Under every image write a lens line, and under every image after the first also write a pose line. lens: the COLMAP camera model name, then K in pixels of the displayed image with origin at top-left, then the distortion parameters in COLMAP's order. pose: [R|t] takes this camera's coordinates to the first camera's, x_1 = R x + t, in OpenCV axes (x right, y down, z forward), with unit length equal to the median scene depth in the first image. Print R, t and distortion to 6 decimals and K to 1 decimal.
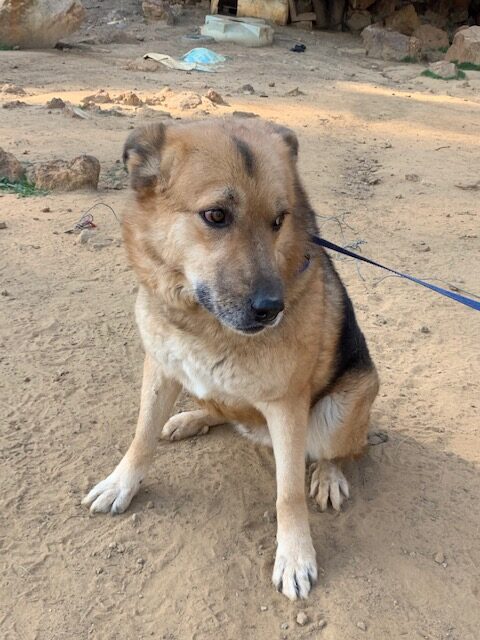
lens RADIAL K [[673.2, 0, 241.6], [0, 673.2, 303.3], [0, 0, 1]] dist [0.053498, -0.187488]
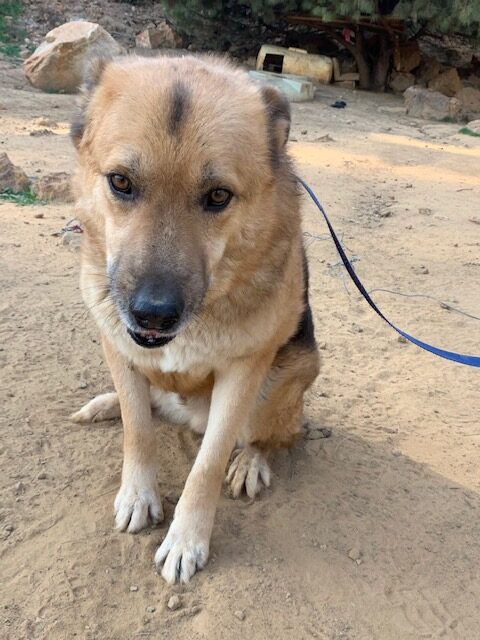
lens RADIAL K [[673.2, 0, 241.6], [0, 673.2, 303.3], [0, 0, 1]] dist [0.053498, -0.187488]
pose [[0.997038, 0.051099, -0.057488, 0.126954], [-0.055644, 0.995204, -0.080452, 0.094913], [0.053102, 0.083412, 0.995099, 0.074588]]
